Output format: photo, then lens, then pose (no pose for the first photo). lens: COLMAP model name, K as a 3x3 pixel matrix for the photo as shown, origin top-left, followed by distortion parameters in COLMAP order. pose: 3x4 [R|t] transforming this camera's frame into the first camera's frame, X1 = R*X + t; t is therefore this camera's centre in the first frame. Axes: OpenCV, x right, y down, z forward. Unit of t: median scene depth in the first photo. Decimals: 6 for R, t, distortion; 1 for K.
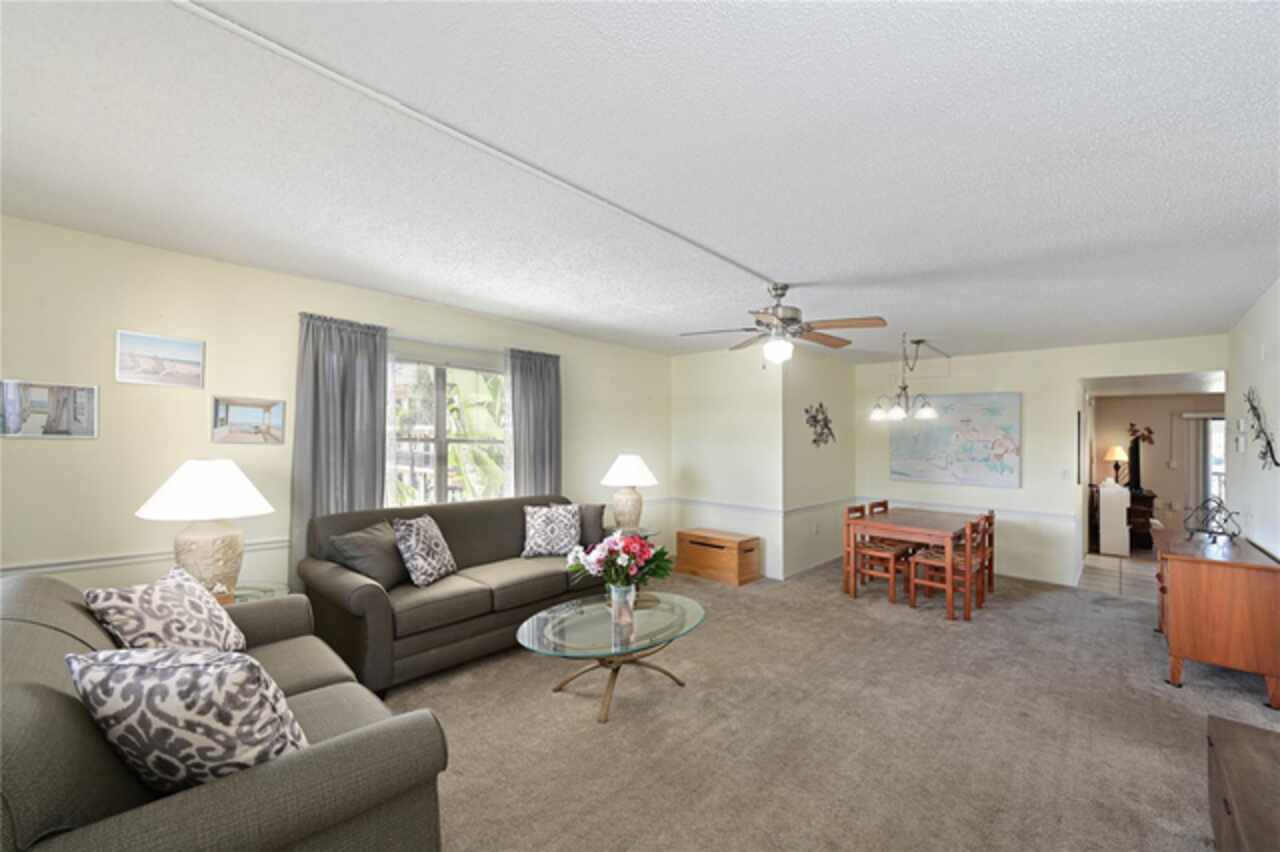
lens RADIAL K [[506.6, 0, 635.4], [0, 506.6, 424.7], [0, 0, 1]] dist [0.000581, 0.000086]
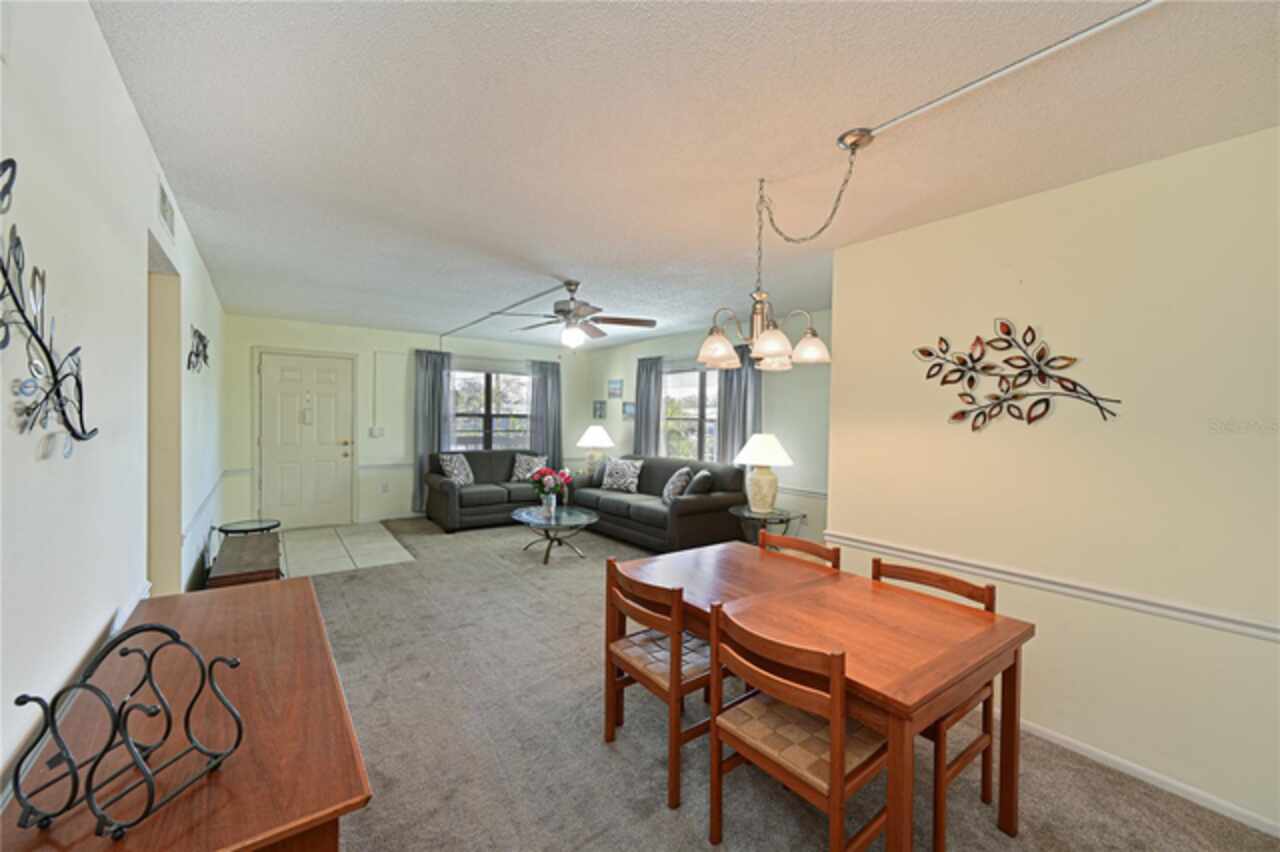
lens RADIAL K [[506.6, 0, 635.4], [0, 506.6, 424.7], [0, 0, 1]] dist [0.000581, 0.000086]
pose [[-0.176309, -0.004794, -0.984323, 0.841179], [0.012451, 0.999897, -0.007100, 0.039750], [0.984256, -0.013507, -0.176231, 0.799946]]
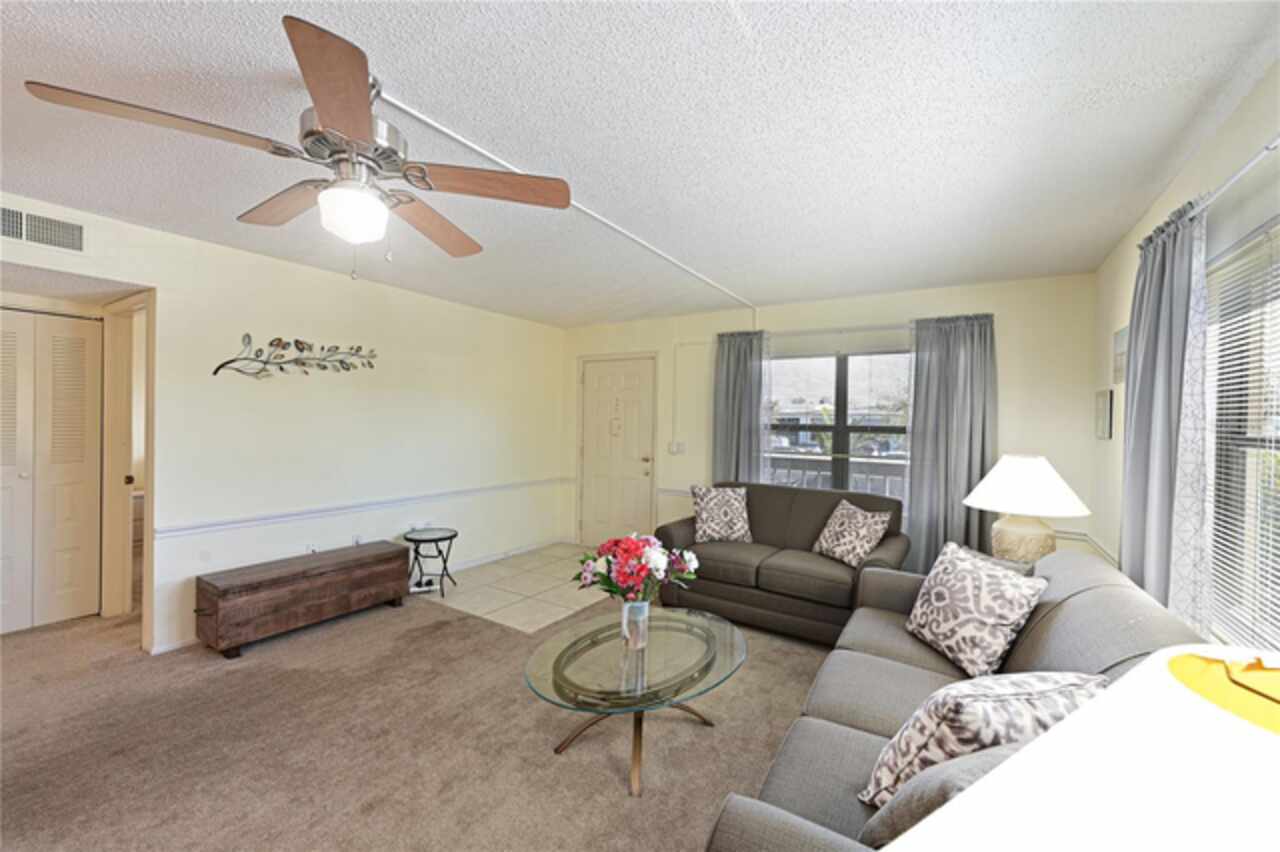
lens RADIAL K [[515.8, 0, 632.7], [0, 515.8, 426.1], [0, 0, 1]] dist [-0.003133, -0.000327]
pose [[-0.981975, -0.035451, -0.185656, 0.064884], [-0.031391, 0.999200, -0.024766, 0.027881], [0.186386, -0.018492, -0.982303, 0.896379]]
